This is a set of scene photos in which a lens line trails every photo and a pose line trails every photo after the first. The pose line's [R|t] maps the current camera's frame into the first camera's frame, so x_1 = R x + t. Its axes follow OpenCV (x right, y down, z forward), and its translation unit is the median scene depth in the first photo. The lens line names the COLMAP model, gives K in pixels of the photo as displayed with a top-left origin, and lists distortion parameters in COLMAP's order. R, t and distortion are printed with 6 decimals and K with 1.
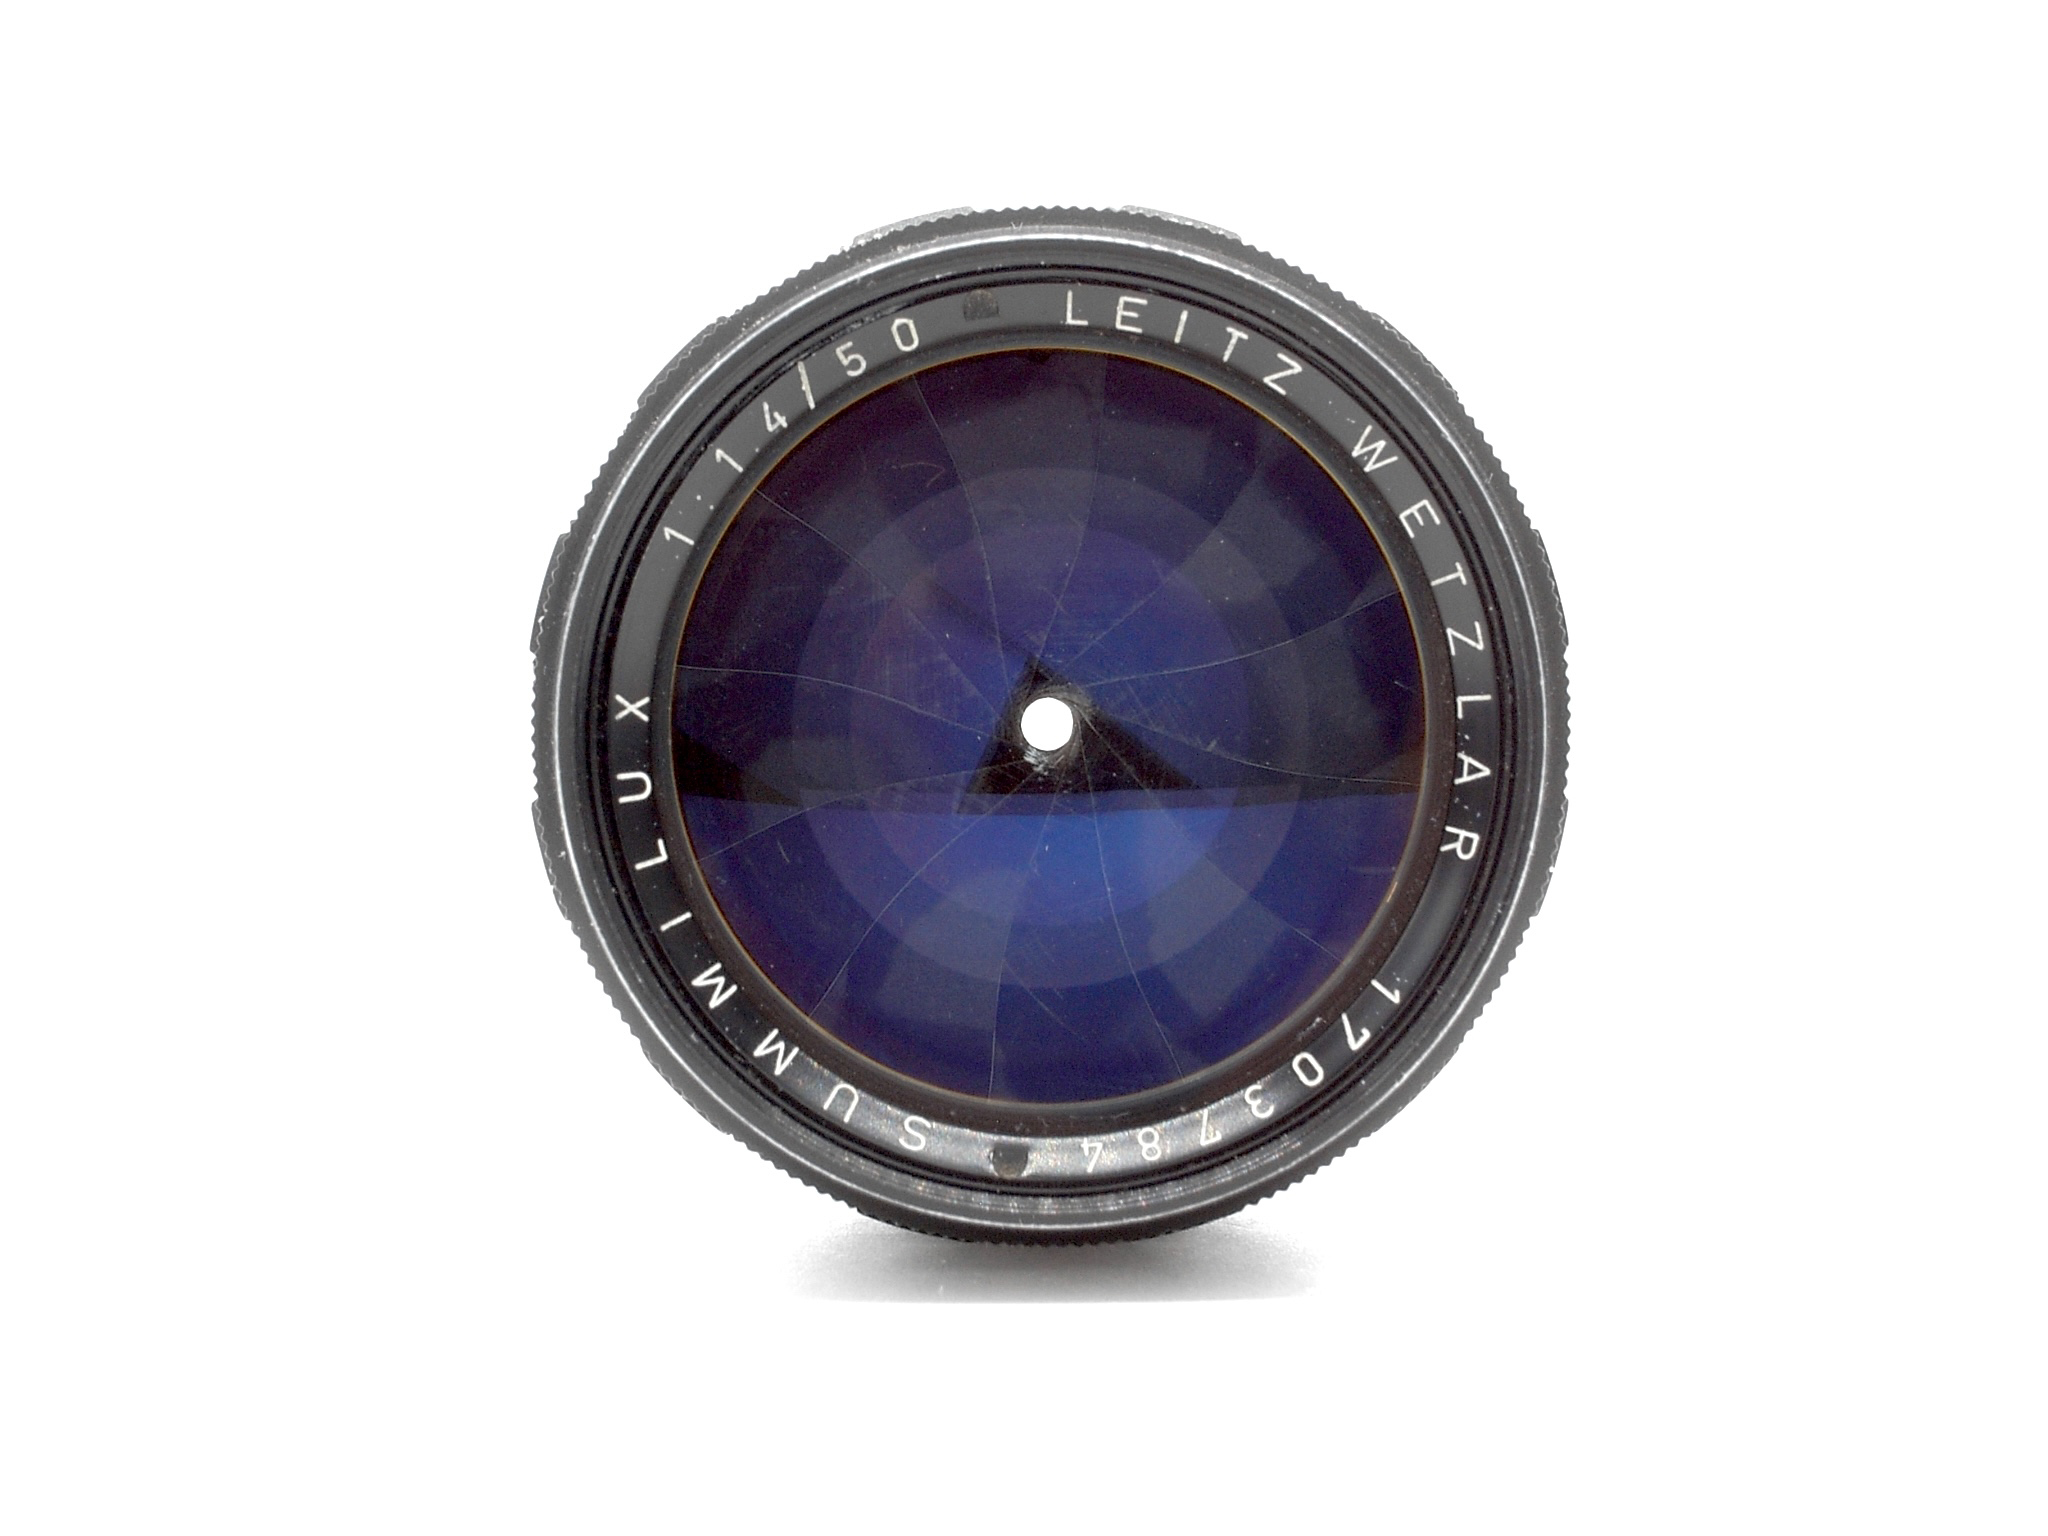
lens RADIAL K [[3714.0, 0, 1025.9], [0, 3714.0, 765.2], [0, 0, 1]] dist [-0.145469, 0.000000]
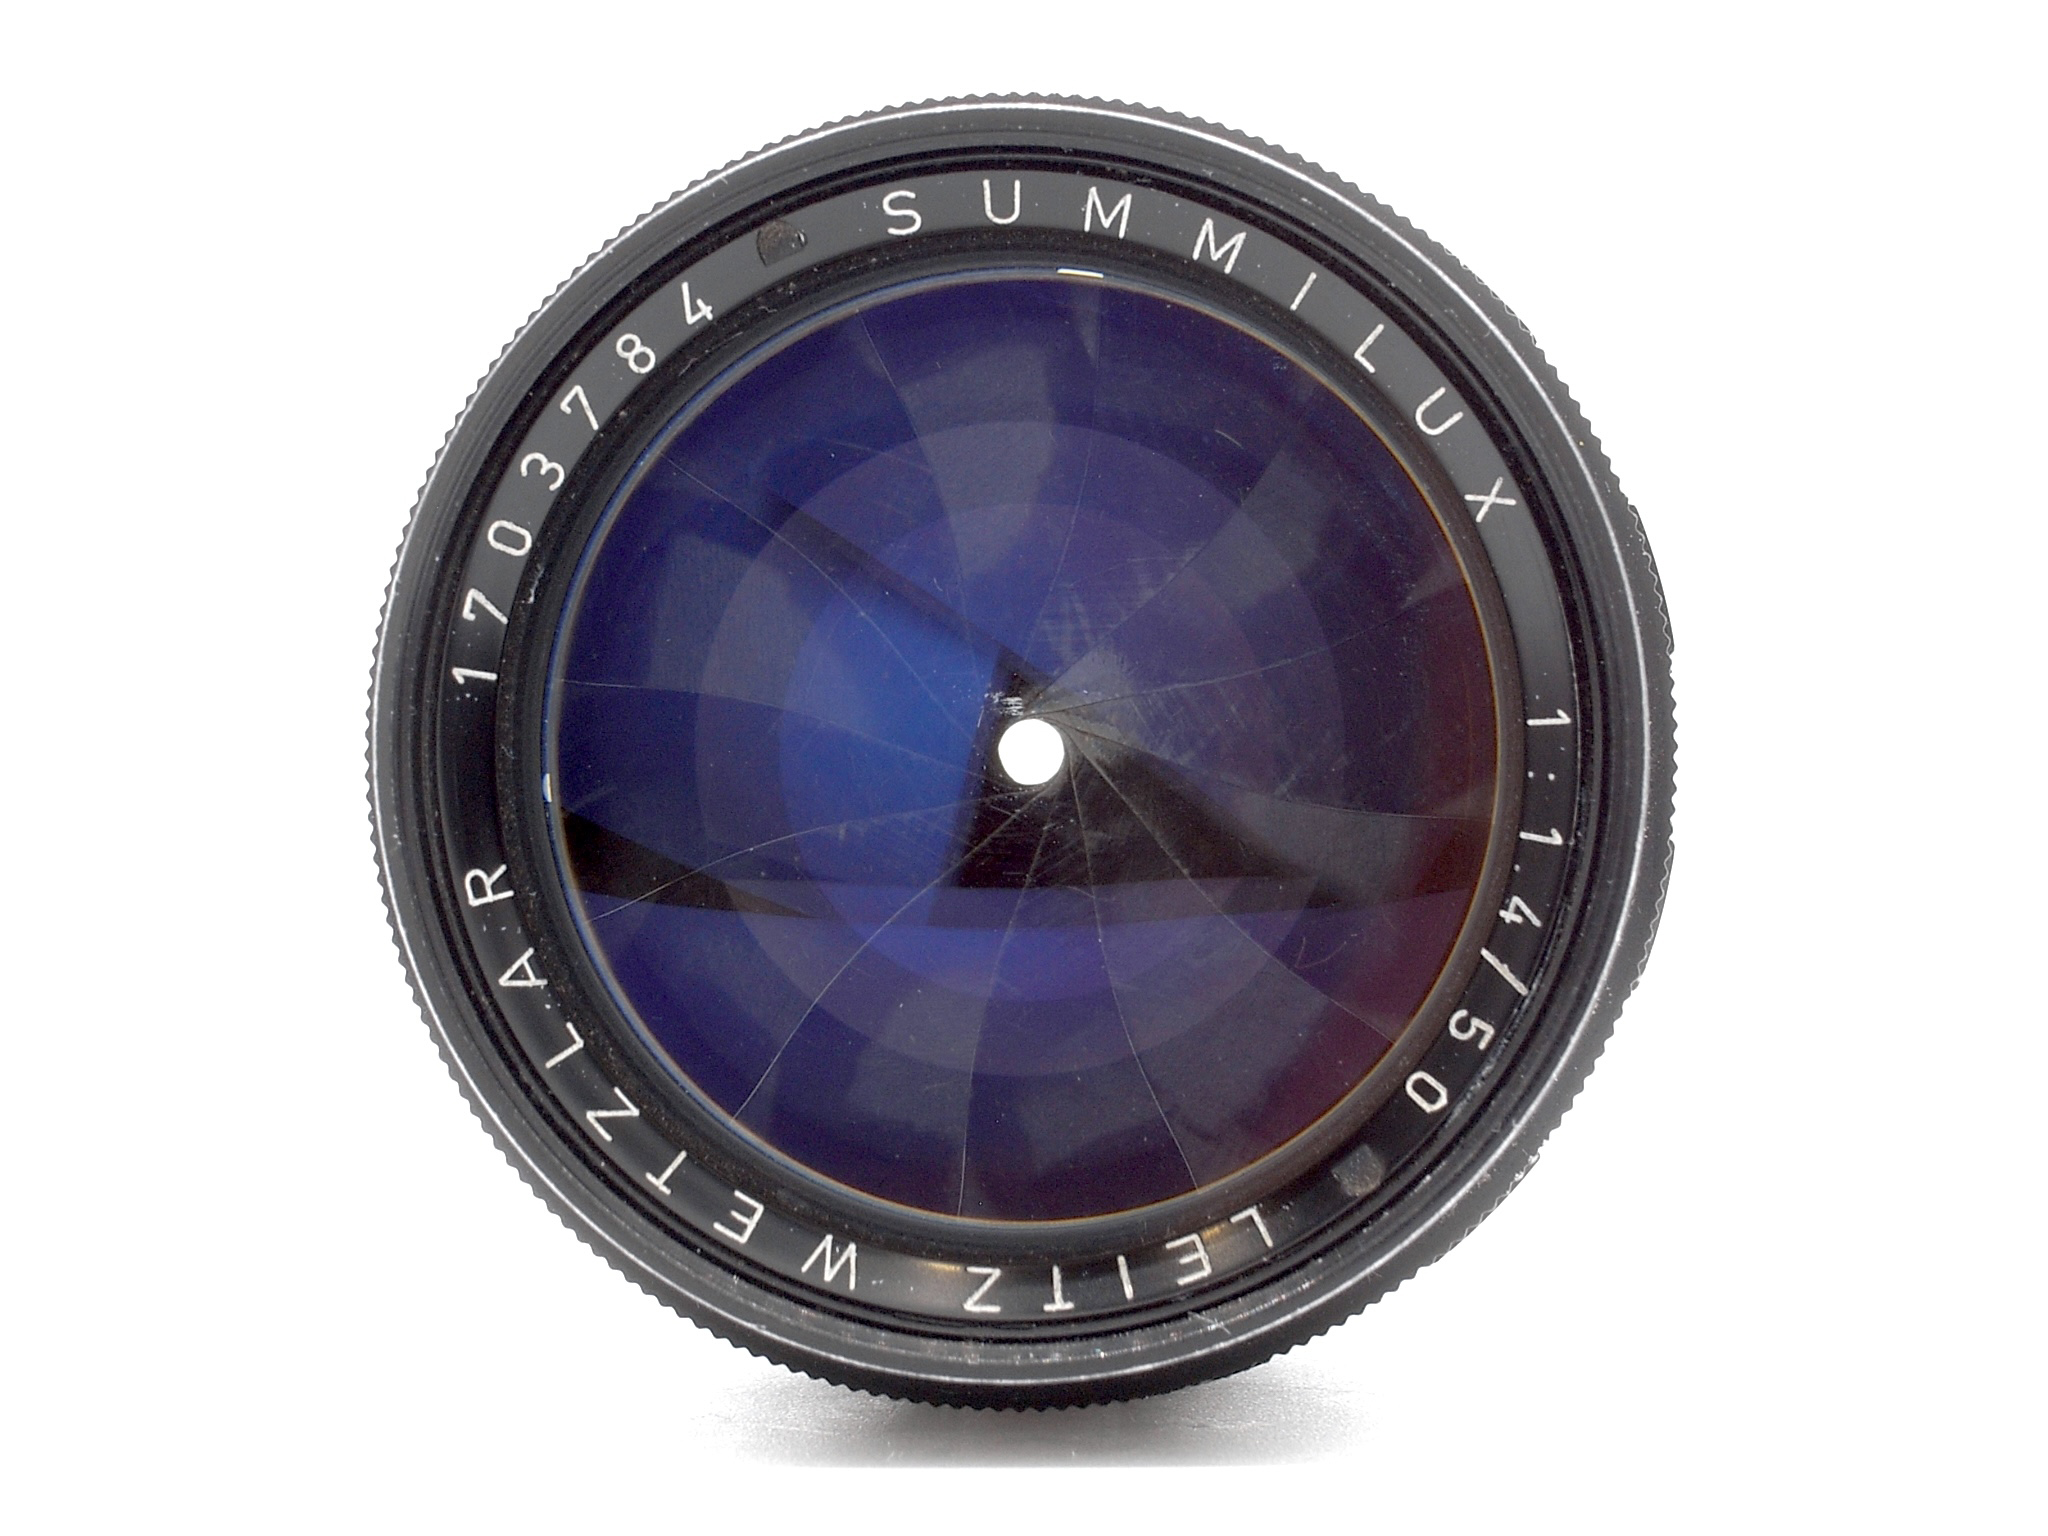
lens RADIAL K [[3714.0, 0, 1058.0], [0, 3714.0, 860.6], [0, 0, 1]] dist [-0.145469, 0.000000]
pose [[-0.863837, 0.502589, 0.034507, -0.016893], [-0.503505, -0.863581, -0.026662, -0.014405], [0.016399, -0.040406, 0.999049, 0.221534]]
